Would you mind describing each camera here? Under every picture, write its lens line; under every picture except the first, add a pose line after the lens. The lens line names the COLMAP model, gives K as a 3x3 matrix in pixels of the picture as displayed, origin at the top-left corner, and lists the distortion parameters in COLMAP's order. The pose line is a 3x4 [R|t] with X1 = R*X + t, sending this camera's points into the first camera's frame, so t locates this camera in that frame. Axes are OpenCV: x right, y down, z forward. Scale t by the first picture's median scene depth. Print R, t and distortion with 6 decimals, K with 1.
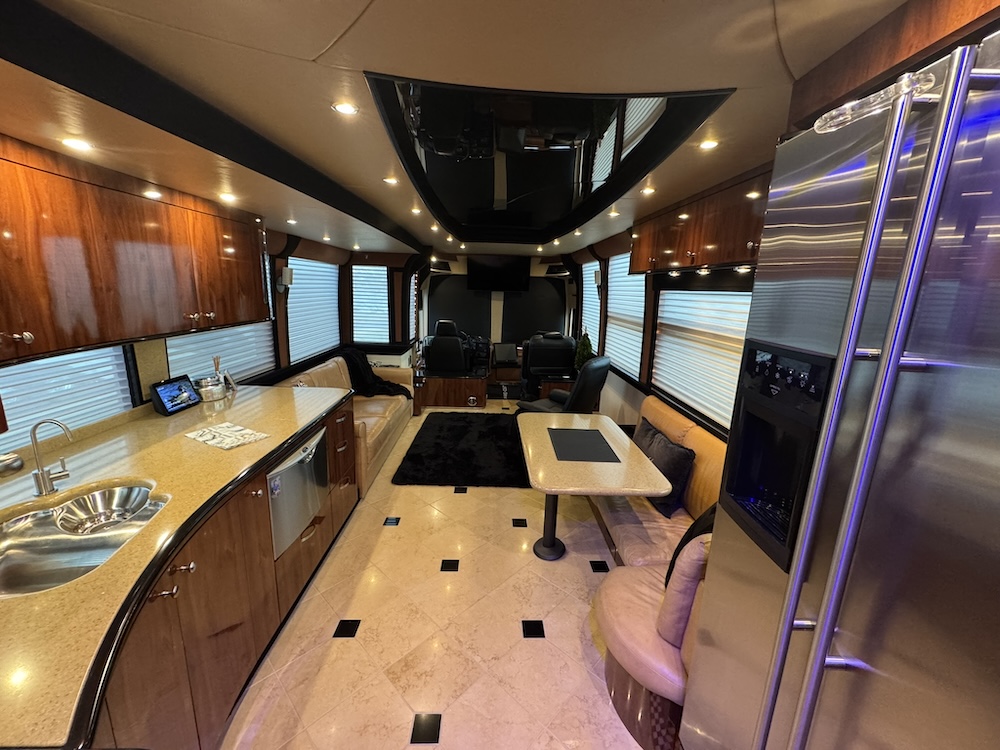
lens RADIAL K [[403.1, 0, 499.4], [0, 403.1, 372.7], [0, 0, 1]] dist [-0.001434, 0.000556]
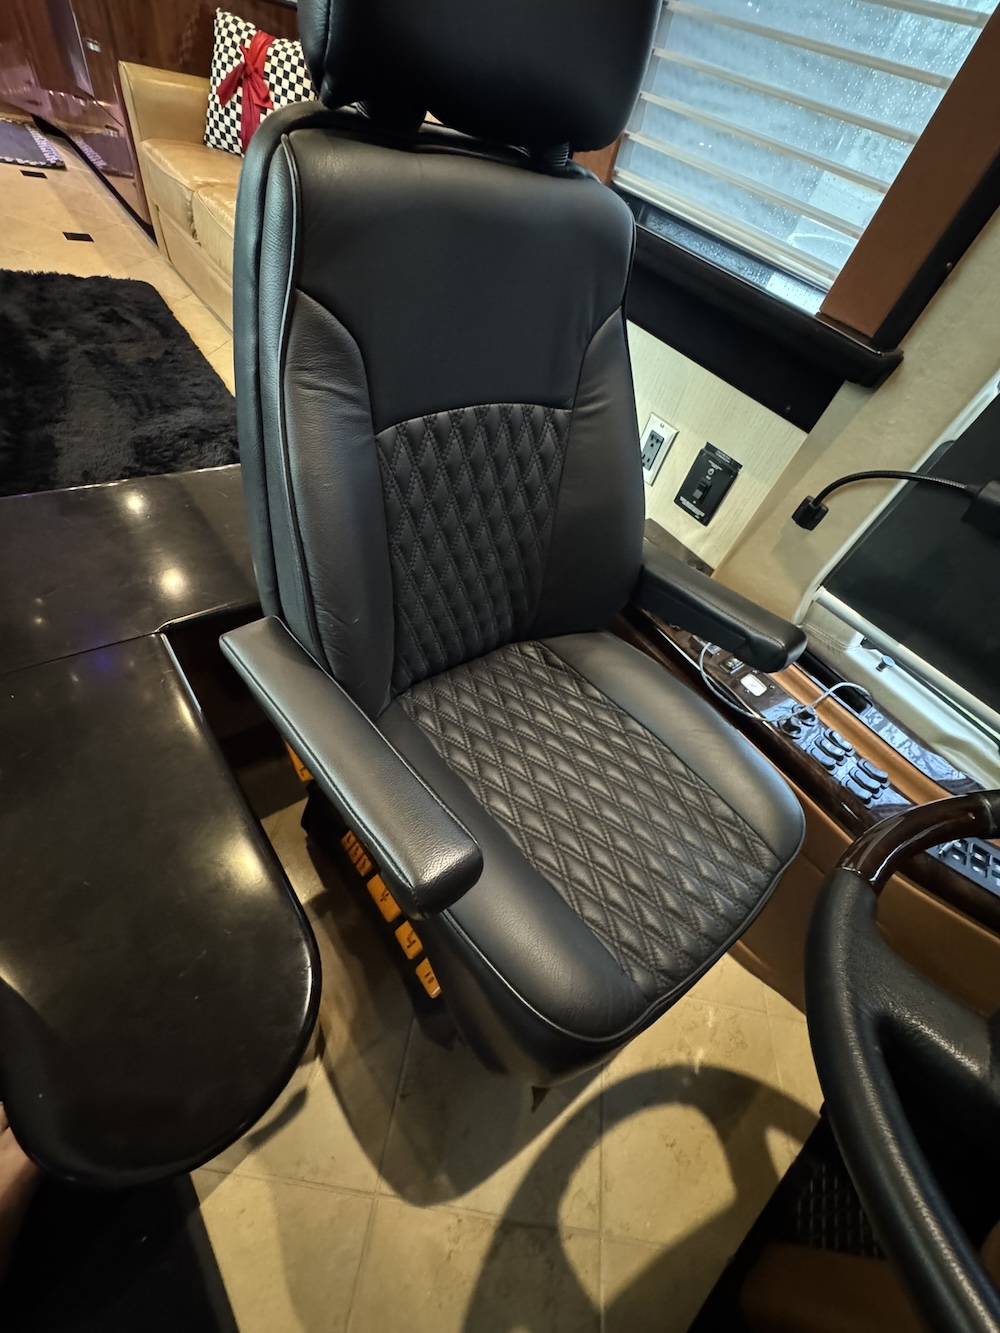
lens RADIAL K [[537.3, 0, 500.0], [0, 537.3, 666.5], [0, 0, 1]] dist [-0.001434, 0.000556]
pose [[-0.785364, 0.301310, -0.540755, -0.144661], [-0.363096, 0.483274, 0.796622, -0.278705], [0.501363, 0.821984, -0.270142, 2.538560]]
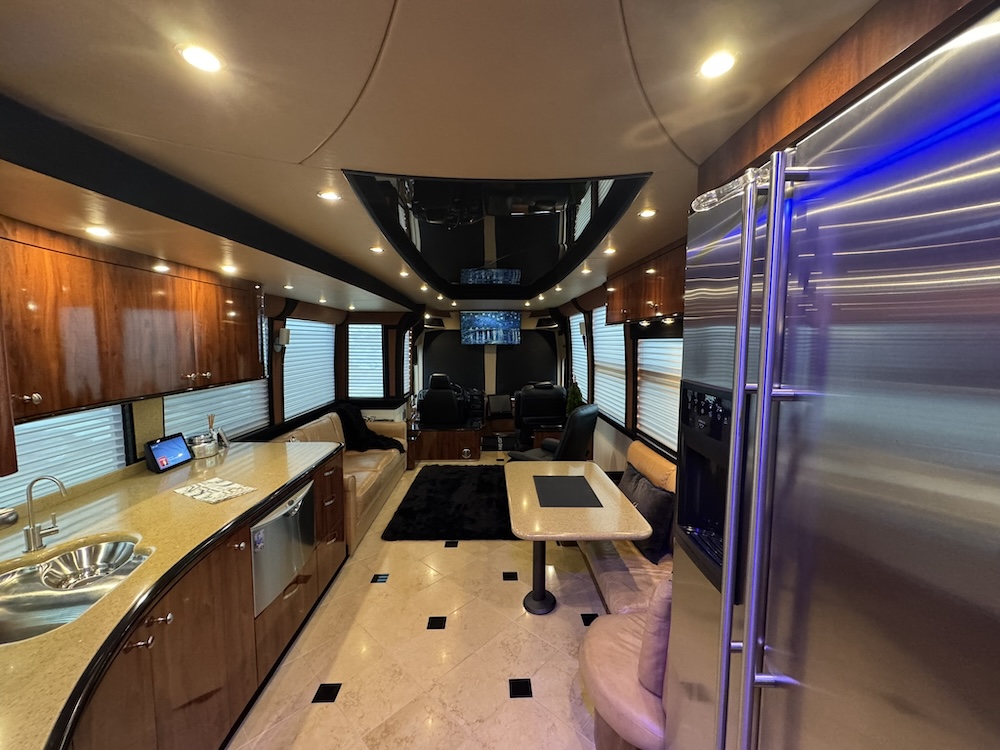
lens RADIAL K [[404.7, 0, 498.9], [0, 404.7, 371.9], [0, 0, 1]] dist [-0.001697, 0.000429]
pose [[0.999545, -0.030134, -0.001414, 0.046346], [0.029687, 0.990875, -0.131477, 0.010788], [0.005363, 0.131375, 0.991318, -0.046813]]
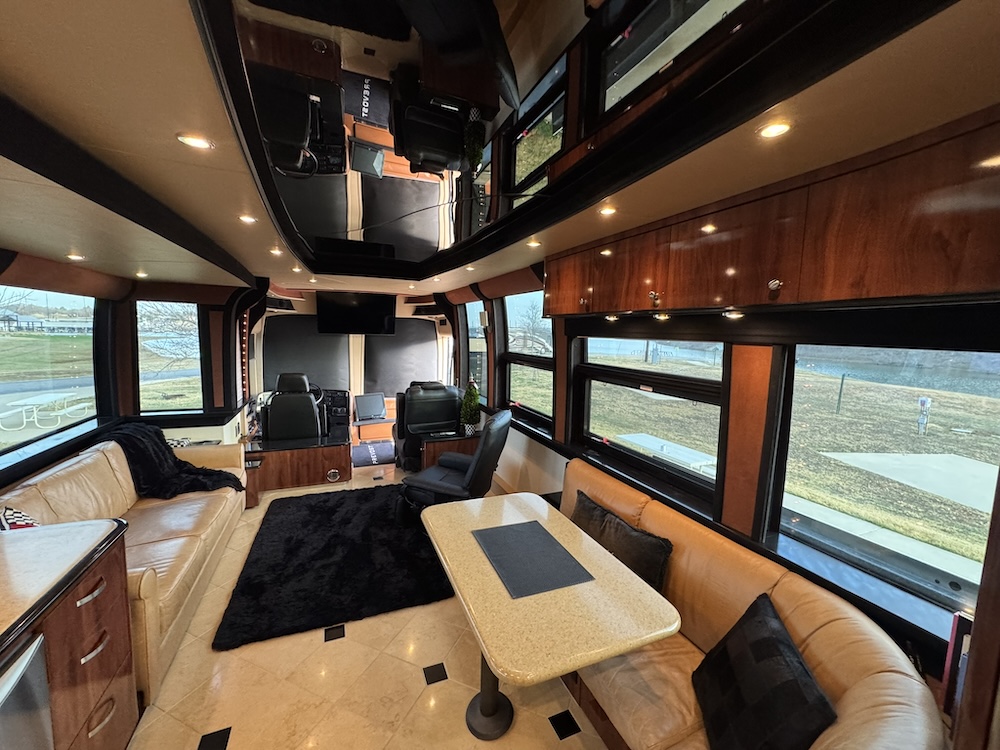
lens RADIAL K [[400.9, 0, 501.8], [0, 400.9, 372.0], [0, 0, 1]] dist [-0.001563, 0.000013]
pose [[0.930567, -0.045612, 0.363270, -0.081736], [0.080057, 0.993549, -0.080326, -0.087300], [-0.357263, 0.103831, 0.928215, 0.327265]]
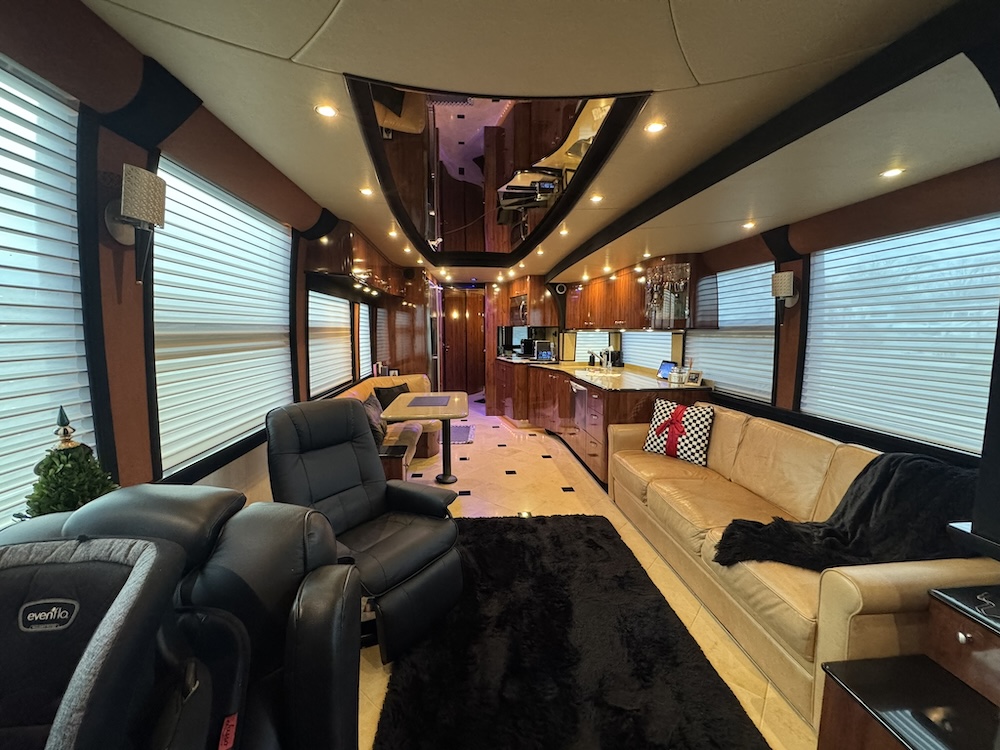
lens RADIAL K [[403.1, 0, 499.4], [0, 403.1, 372.7], [0, 0, 1]] dist [-0.001434, 0.000556]
pose [[-0.996871, -0.026952, -0.074305, 0.056690], [-0.048943, 0.948652, 0.312513, -0.418621], [0.062067, 0.315172, -0.947003, 2.428153]]
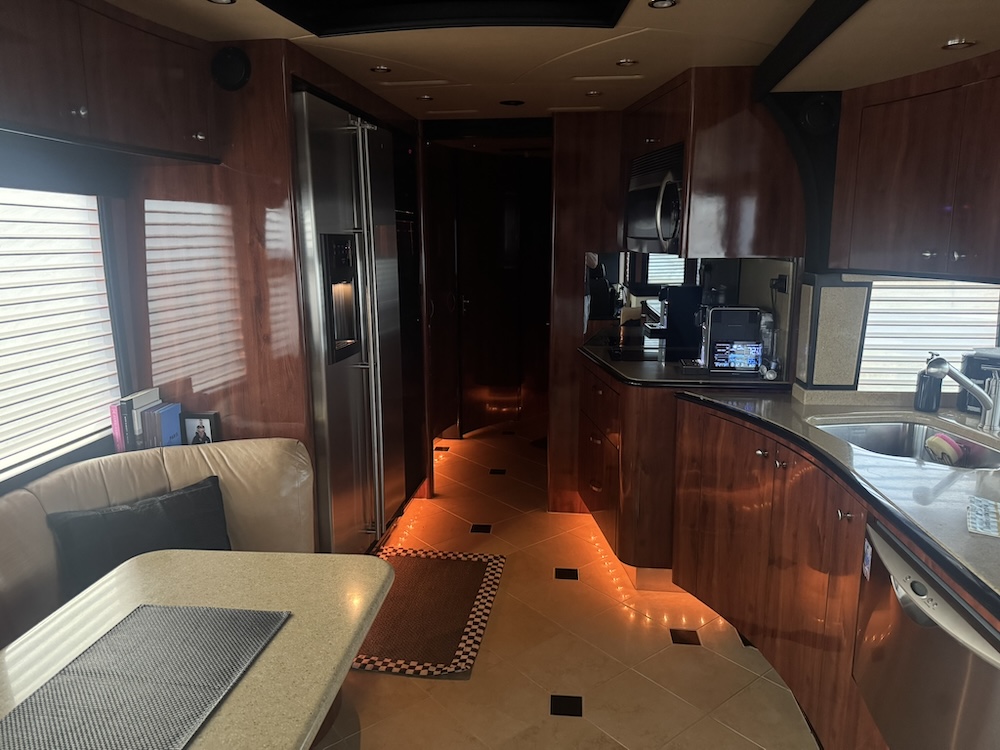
lens RADIAL K [[709.6, 0, 500.0], [0, 709.6, 375.0], [0, 0, 1]] dist [0.043302, 0.000411]
pose [[-0.992864, -0.051117, 0.107738, -0.107785], [-0.004557, 0.919069, 0.394070, -0.245174], [-0.119162, 0.390768, -0.912744, 1.365903]]
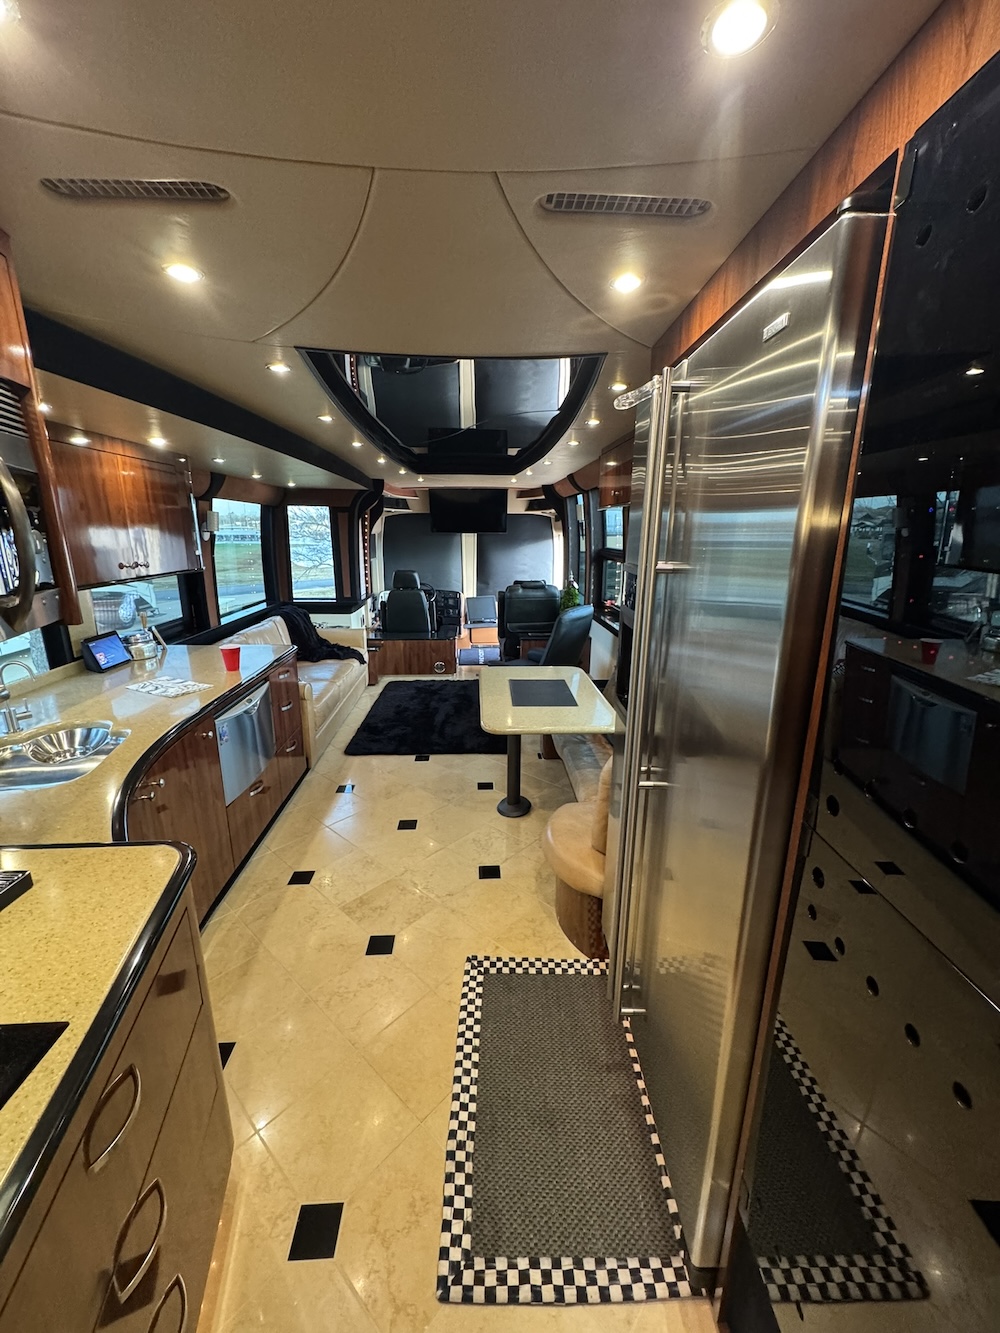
lens RADIAL K [[537.3, 0, 500.0], [0, 537.3, 666.5], [0, 0, 1]] dist [-0.001434, 0.000556]
pose [[0.999327, -0.031807, 0.018254, 0.083716], [0.031009, 0.998618, 0.042440, 0.059717], [-0.019579, -0.041846, 0.998932, -0.251755]]
